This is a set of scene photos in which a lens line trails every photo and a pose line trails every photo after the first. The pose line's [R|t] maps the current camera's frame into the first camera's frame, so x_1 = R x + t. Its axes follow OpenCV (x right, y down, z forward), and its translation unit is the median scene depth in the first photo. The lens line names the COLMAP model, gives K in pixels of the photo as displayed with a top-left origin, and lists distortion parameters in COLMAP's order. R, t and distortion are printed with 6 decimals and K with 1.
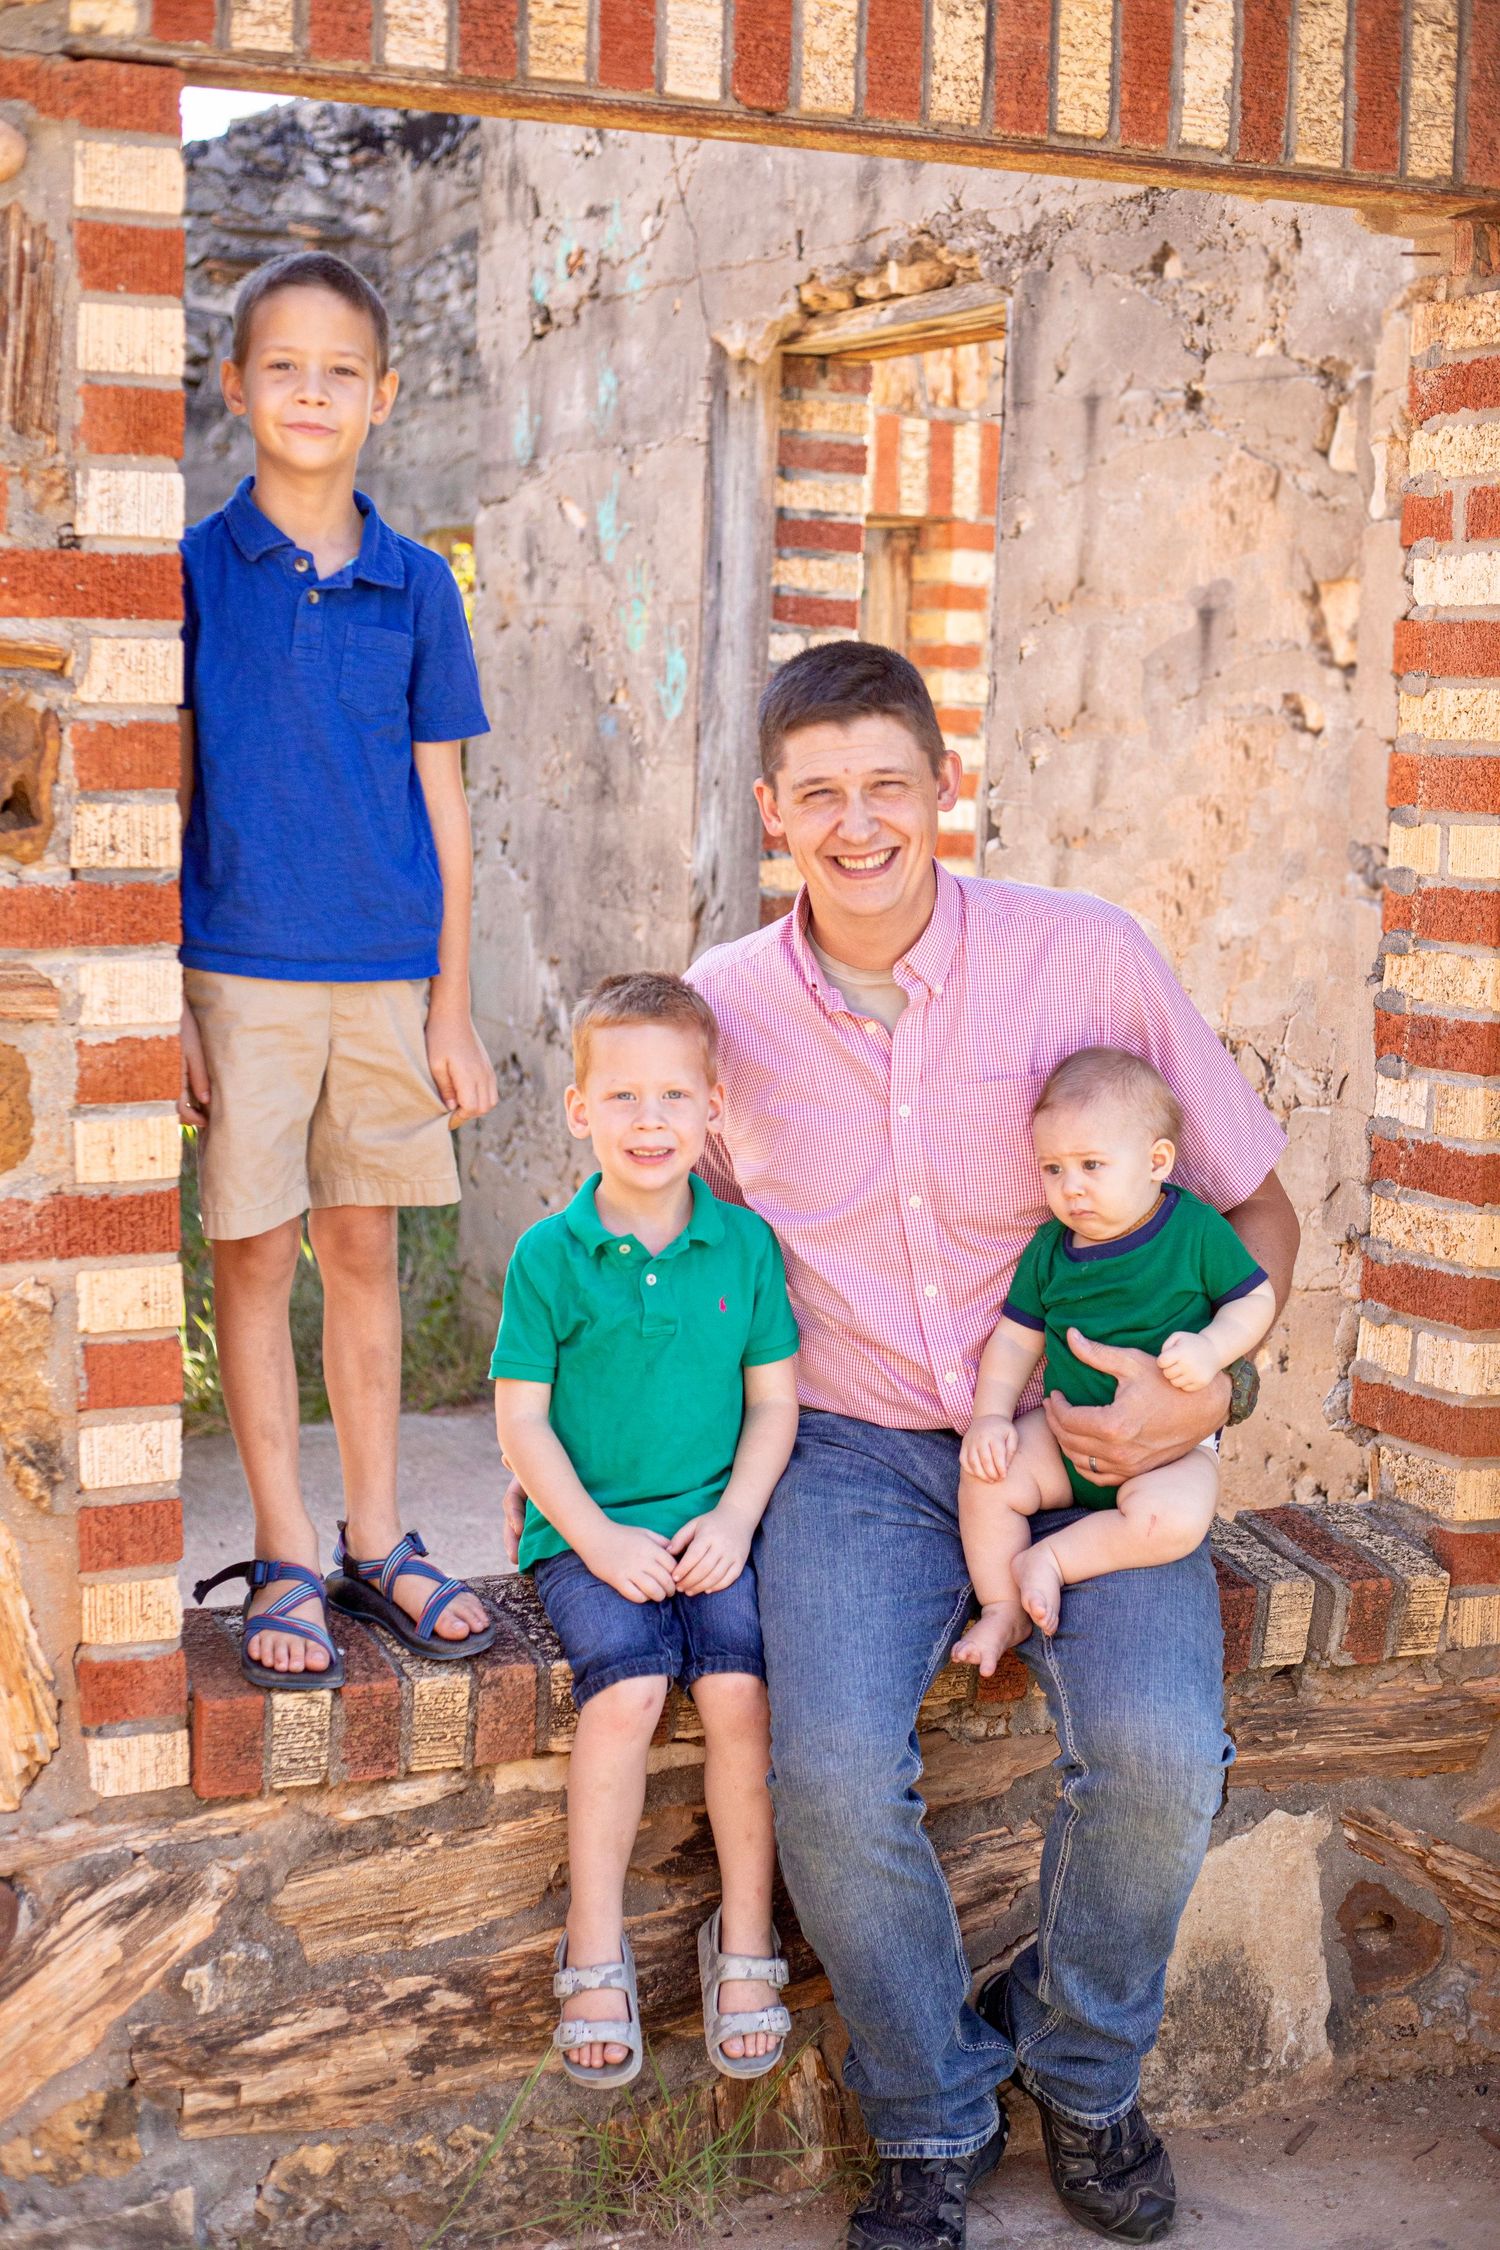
lens RADIAL K [[3251.4, 0, 750.0], [0, 3251.4, 1125.0], [0, 0, 1]] dist [-0.080363, -0.132361]
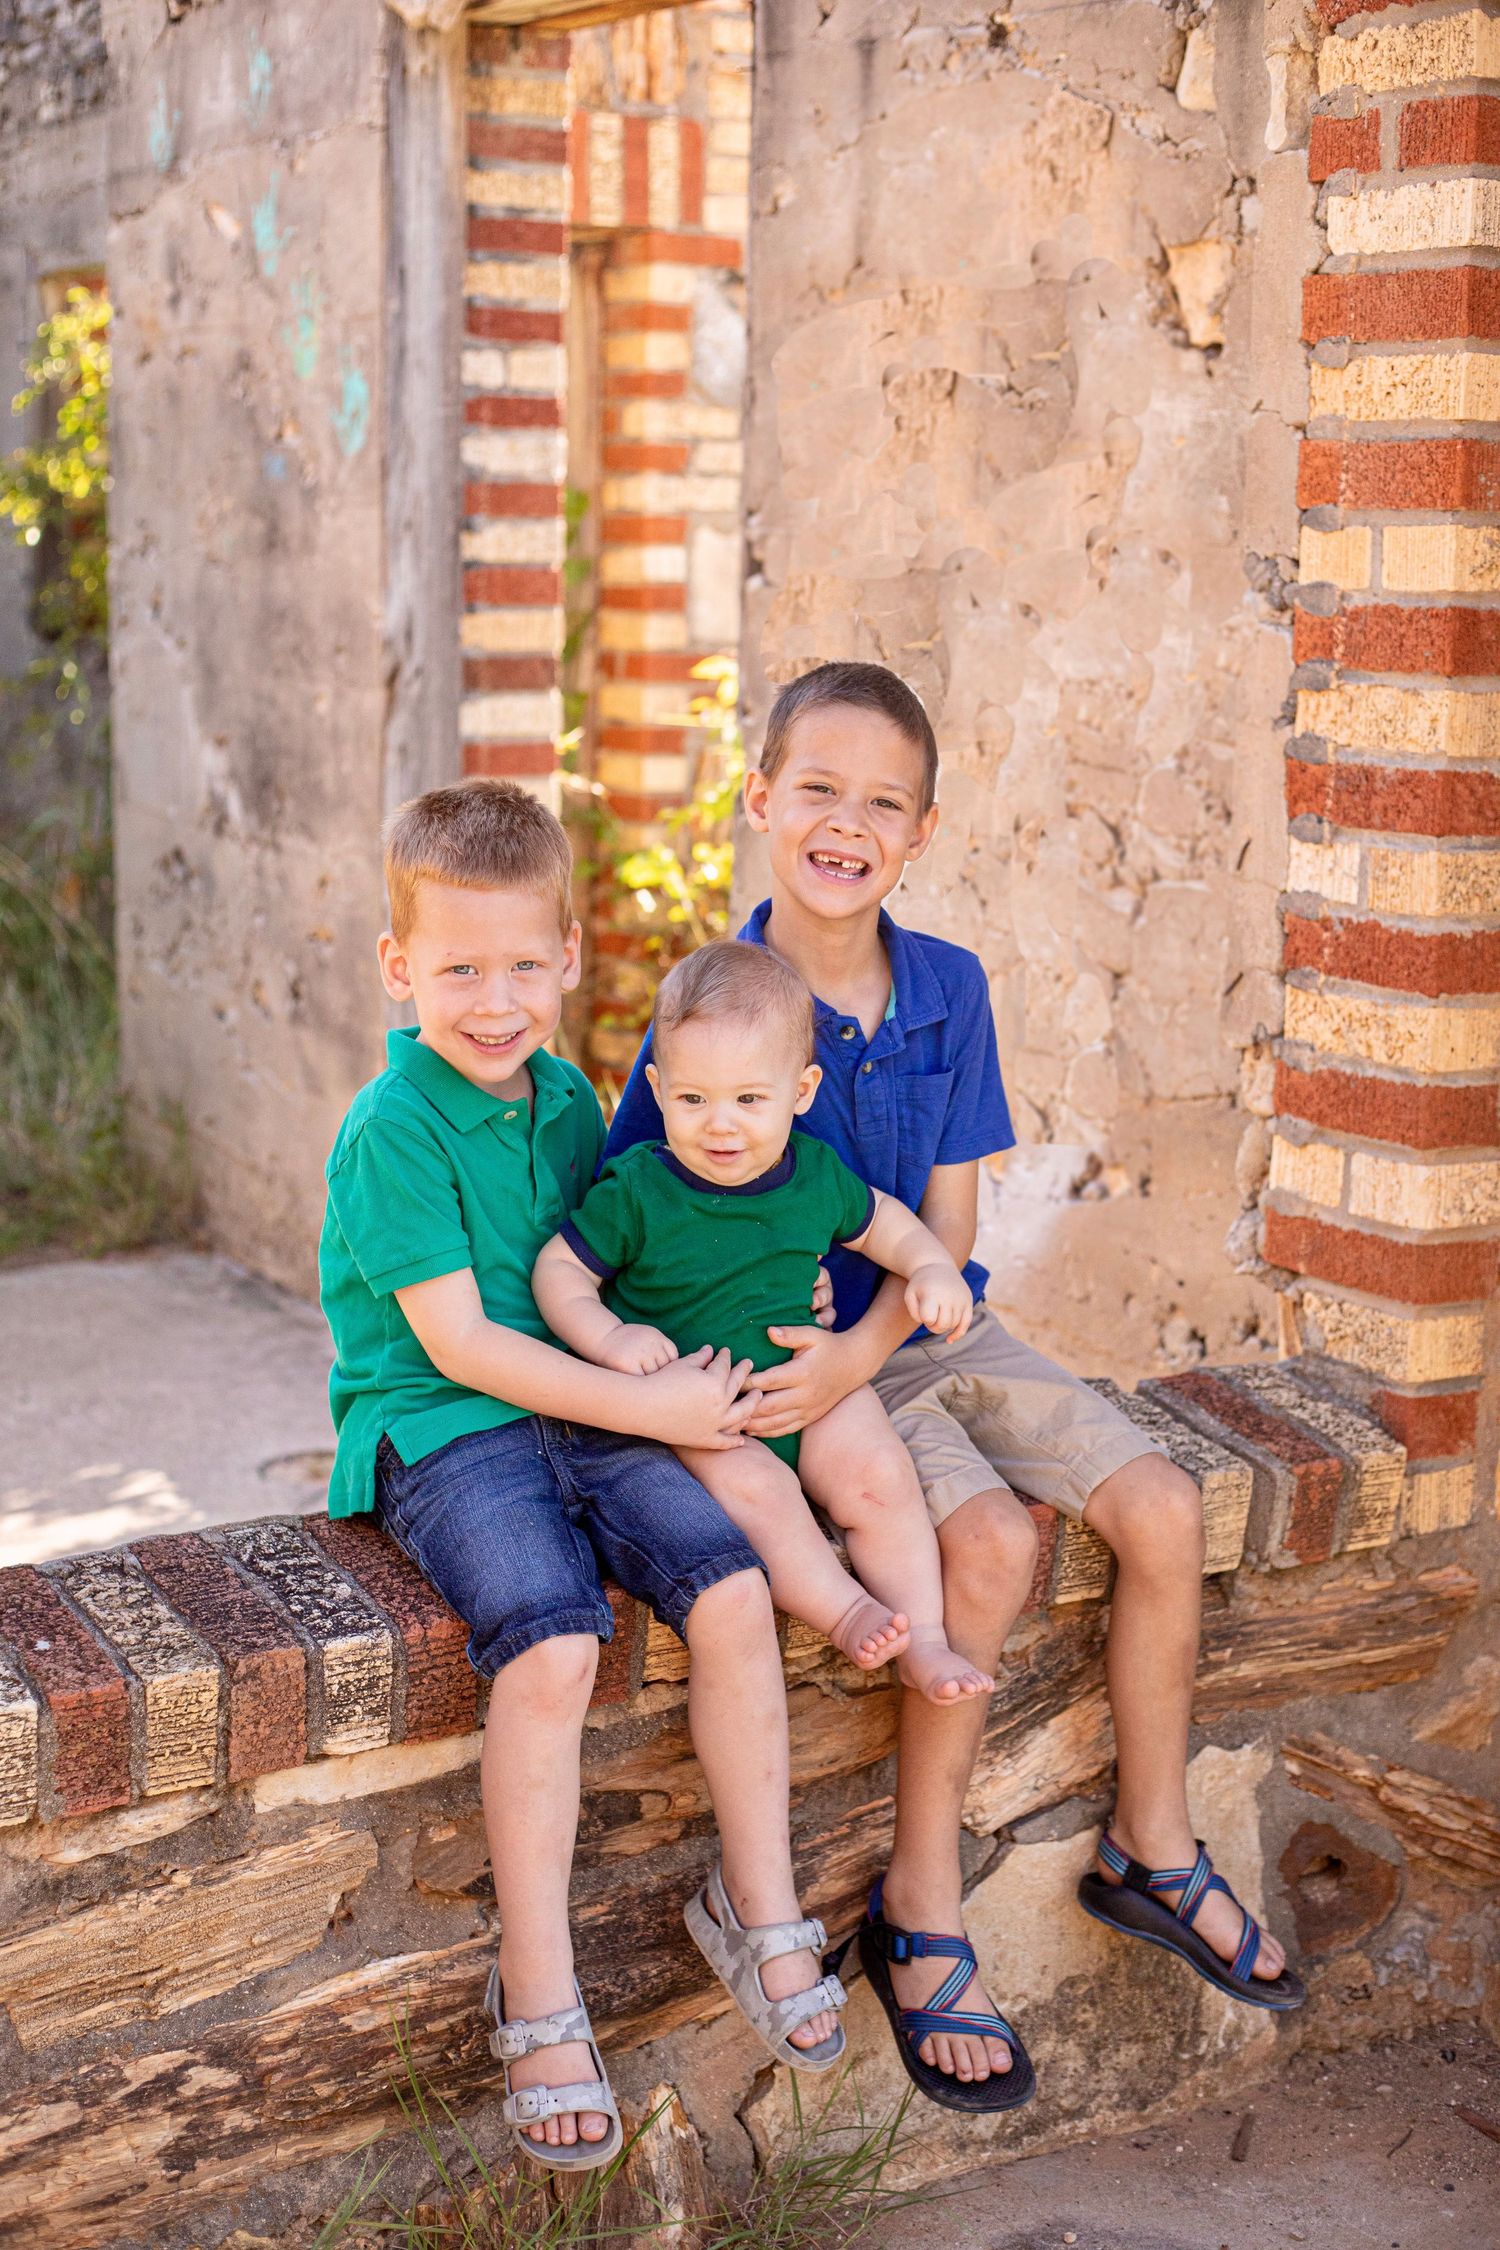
lens RADIAL K [[3277.5, 0, 743.2], [0, 3277.5, 1113.3], [0, 0, 1]] dist [-0.089081, -0.101882]
pose [[0.993412, -0.040796, 0.107089, -0.035111], [0.033988, 0.997329, 0.064650, -0.004777], [-0.109440, -0.060585, 0.992145, 0.201907]]
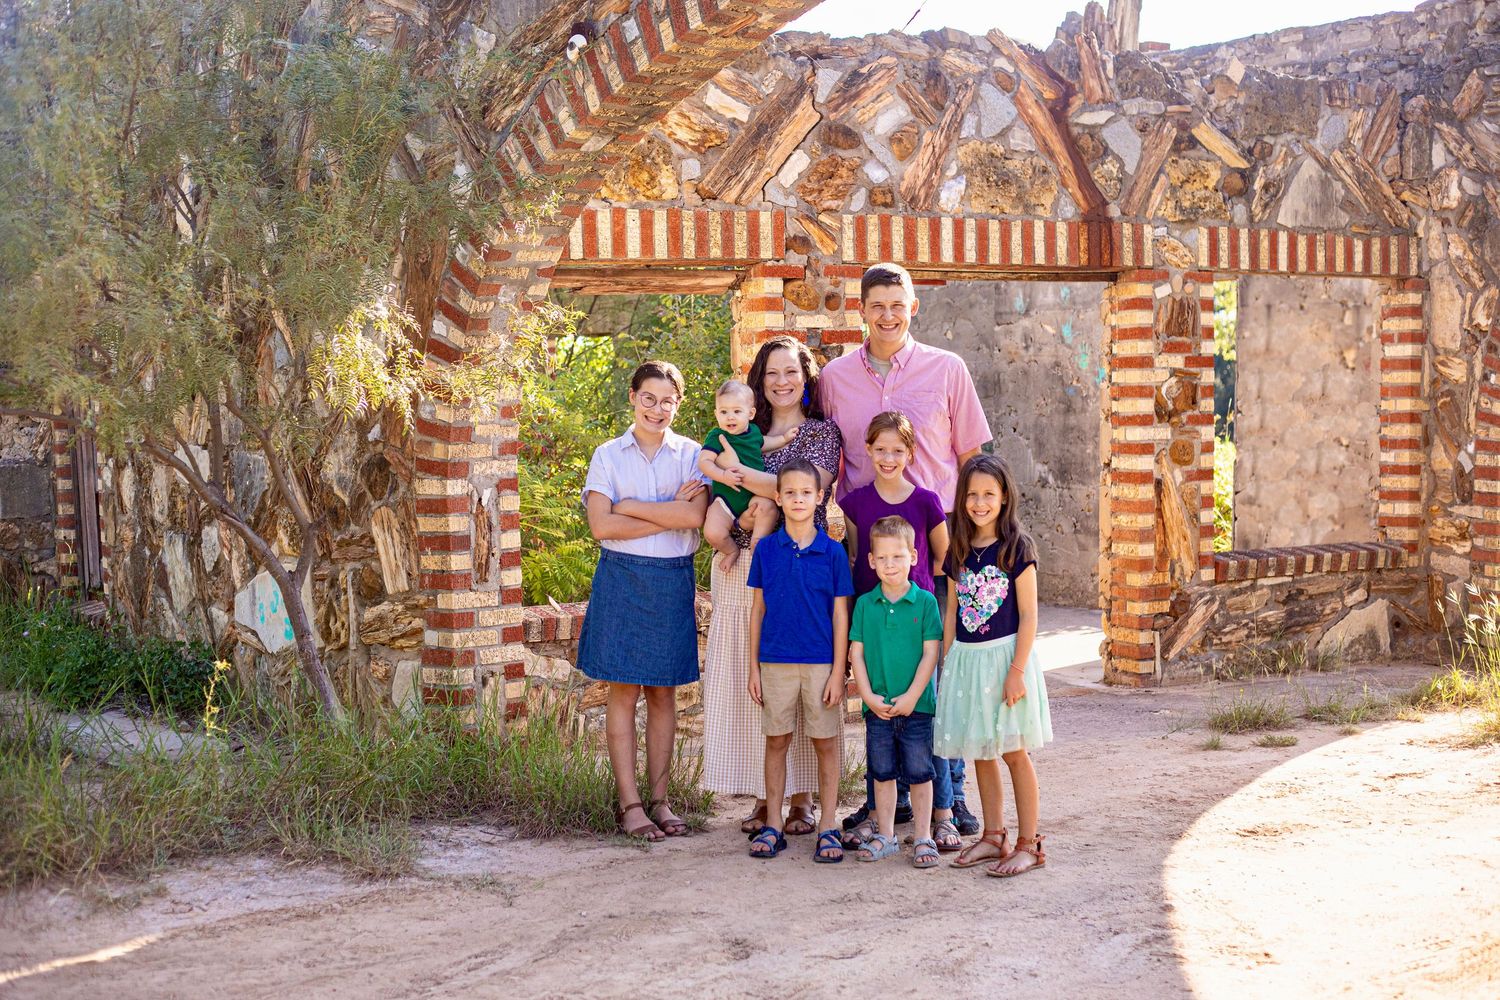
lens RADIAL K [[2157.7, 0, 750.0], [0, 2157.7, 500.0], [0, 0, 1]] dist [-0.077861, -0.103962]
pose [[0.991655, -0.039742, 0.122638, -1.169178], [0.049280, 0.995909, -0.075747, 0.258517], [-0.119126, 0.081158, 0.989557, -2.105124]]
